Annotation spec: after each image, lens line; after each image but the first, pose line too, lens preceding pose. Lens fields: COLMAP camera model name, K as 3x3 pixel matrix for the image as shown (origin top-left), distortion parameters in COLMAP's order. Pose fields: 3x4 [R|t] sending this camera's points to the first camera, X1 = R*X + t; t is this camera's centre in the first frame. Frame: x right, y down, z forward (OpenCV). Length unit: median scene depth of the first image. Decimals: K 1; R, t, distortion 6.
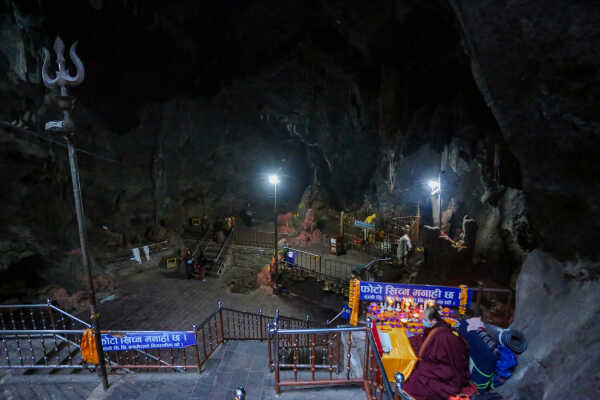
lens RADIAL K [[290.3, 0, 299.1], [0, 290.3, 197.7], [0, 0, 1]] dist [-0.069861, 0.027986]
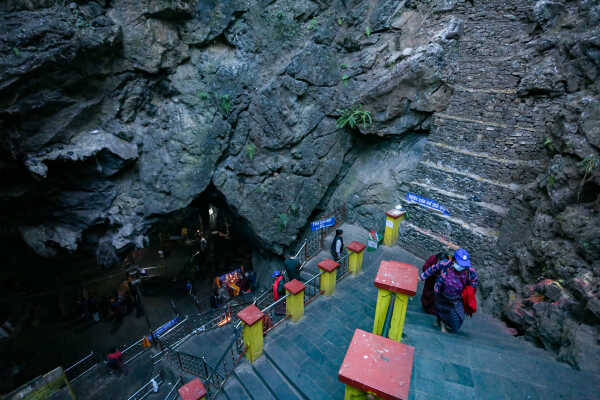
lens RADIAL K [[290.3, 0, 298.4], [0, 290.3, 196.6], [0, 0, 1]] dist [-0.069861, 0.027986]
pose [[0.630495, -0.293535, 0.718549, -0.582284], [0.140545, 0.953607, 0.266236, -0.598463], [-0.763363, -0.066872, 0.642499, -0.810171]]
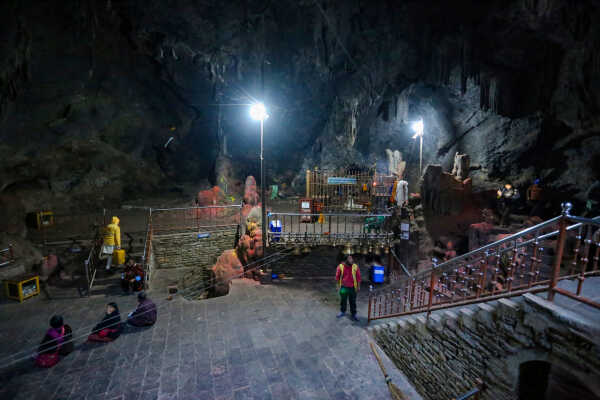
lens RADIAL K [[290.3, 0, 301.7], [0, 290.3, 198.2], [0, 0, 1]] dist [-0.069861, 0.027986]
pose [[0.818446, -0.081418, 0.568786, -0.425047], [0.093722, 0.995569, 0.007650, 0.149625], [-0.566889, 0.047046, 0.822450, 0.417953]]
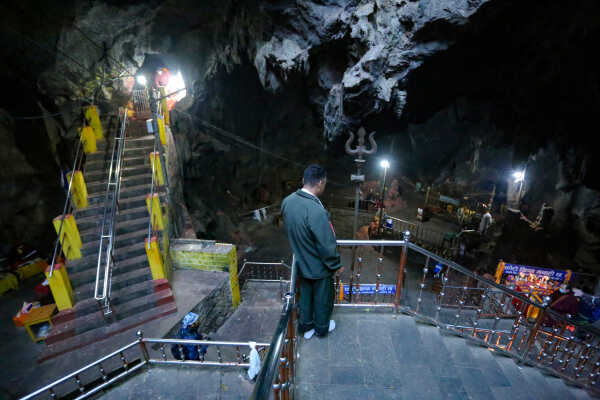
lens RADIAL K [[290.3, 0, 299.7], [0, 290.3, 196.8], [0, 0, 1]] dist [-0.069861, 0.027986]
pose [[0.996043, 0.037459, -0.080592, -0.364120], [-0.021172, 0.980736, 0.194185, -0.165686], [0.086314, -0.191710, 0.977649, -0.283159]]
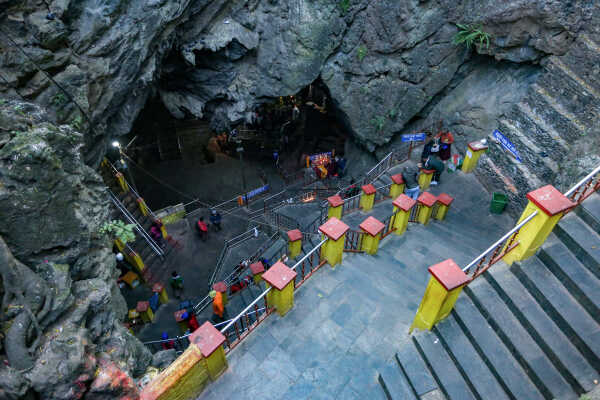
lens RADIAL K [[420.4, 0, 299.7], [0, 420.4, 194.4], [0, 0, 1]] dist [-0.041776, 0.038895]
pose [[0.847153, -0.362643, 0.388358, -0.851089], [0.084843, 0.813834, 0.574870, -0.953148], [-0.524532, -0.454053, 0.720210, -1.194927]]
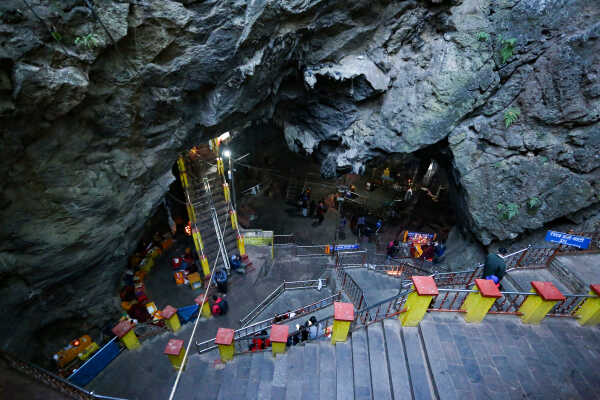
lens RADIAL K [[290.3, 0, 300.3], [0, 290.3, 195.7], [0, 0, 1]] dist [-0.069861, 0.027986]
pose [[0.995647, -0.000230, 0.093205, -0.581832], [-0.036769, 0.917926, 0.395045, -0.591210], [-0.085646, -0.396752, 0.913921, -0.788215]]
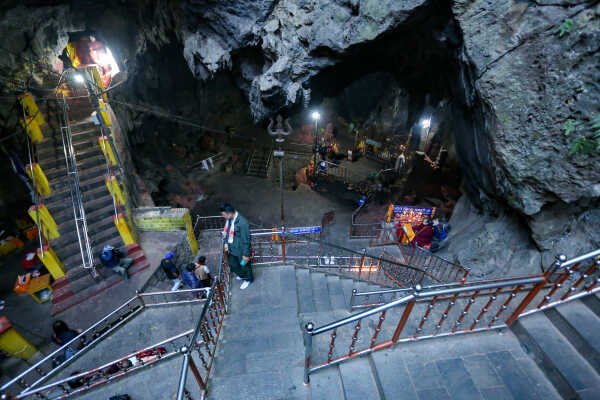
lens RADIAL K [[290.3, 0, 299.6], [0, 290.3, 196.2], [0, 0, 1]] dist [-0.069861, 0.027986]
pose [[0.996318, -0.031588, 0.079706, -0.303787], [-0.005686, 0.903264, 0.429047, -0.322726], [-0.085548, -0.427921, 0.899758, -0.427117]]
